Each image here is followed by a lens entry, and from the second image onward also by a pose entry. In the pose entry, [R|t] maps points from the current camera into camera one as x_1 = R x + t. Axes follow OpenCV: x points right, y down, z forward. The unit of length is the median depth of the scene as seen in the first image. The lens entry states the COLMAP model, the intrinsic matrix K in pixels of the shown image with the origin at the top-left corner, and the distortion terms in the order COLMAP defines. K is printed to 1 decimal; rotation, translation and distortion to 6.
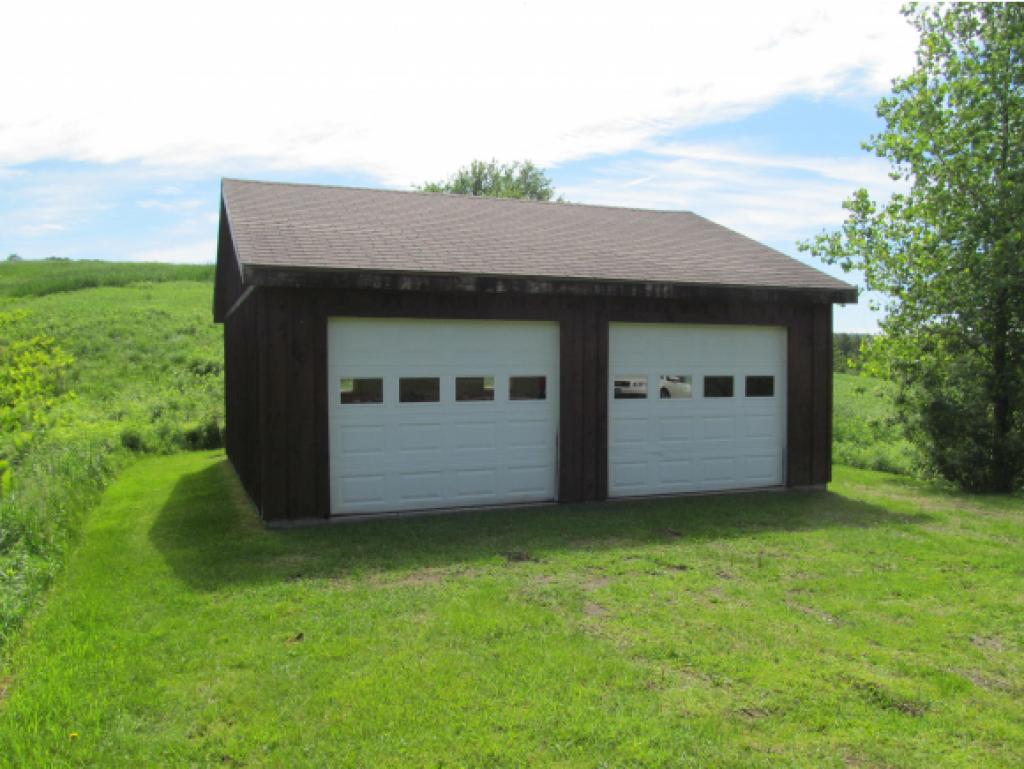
lens RADIAL K [[857.8, 0, 512.0], [0, 857.8, 384.5], [0, 0, 1]] dist [-0.060456, 0.015011]
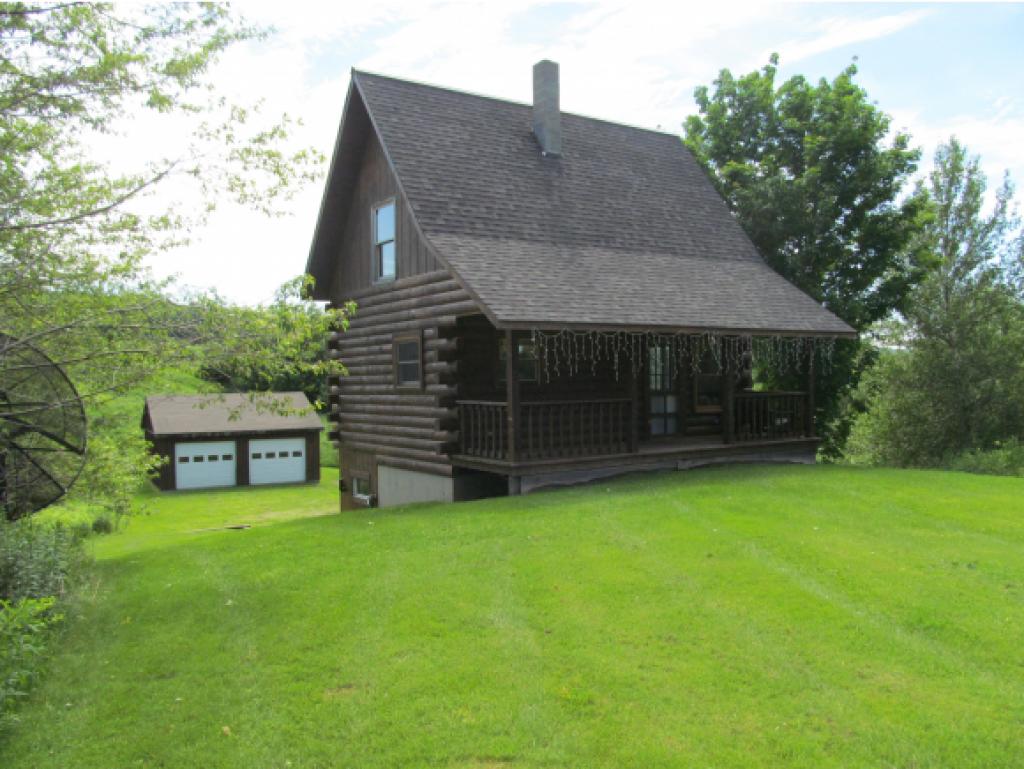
lens RADIAL K [[857.8, 0, 512.0], [0, 857.8, 384.5], [0, 0, 1]] dist [-0.060456, 0.015011]
pose [[0.992855, -0.008624, 0.119012, 0.511162], [0.010915, 0.999767, -0.018611, -0.146118], [-0.118824, 0.019777, 0.992718, -1.836429]]
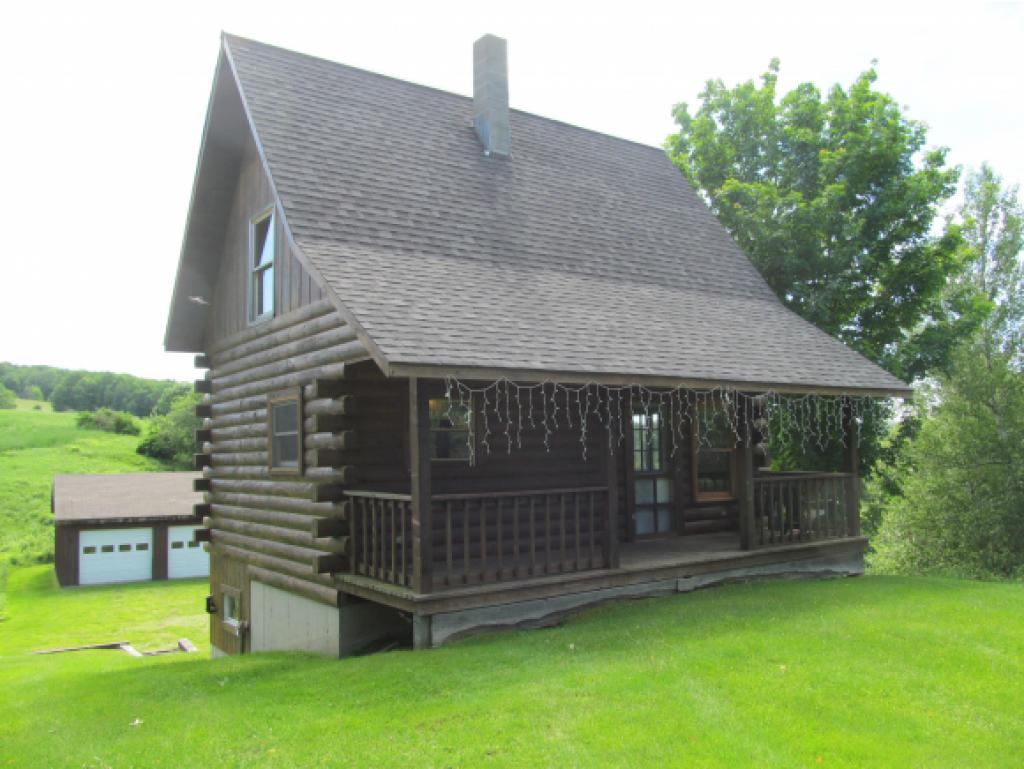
lens RADIAL K [[857.8, 0, 512.0], [0, 857.8, 384.5], [0, 0, 1]] dist [-0.060456, 0.015011]
pose [[0.989041, 0.000351, 0.147641, 0.582943], [0.015437, 0.994270, -0.105777, -0.154906], [-0.146832, 0.106897, 0.983368, -1.562867]]
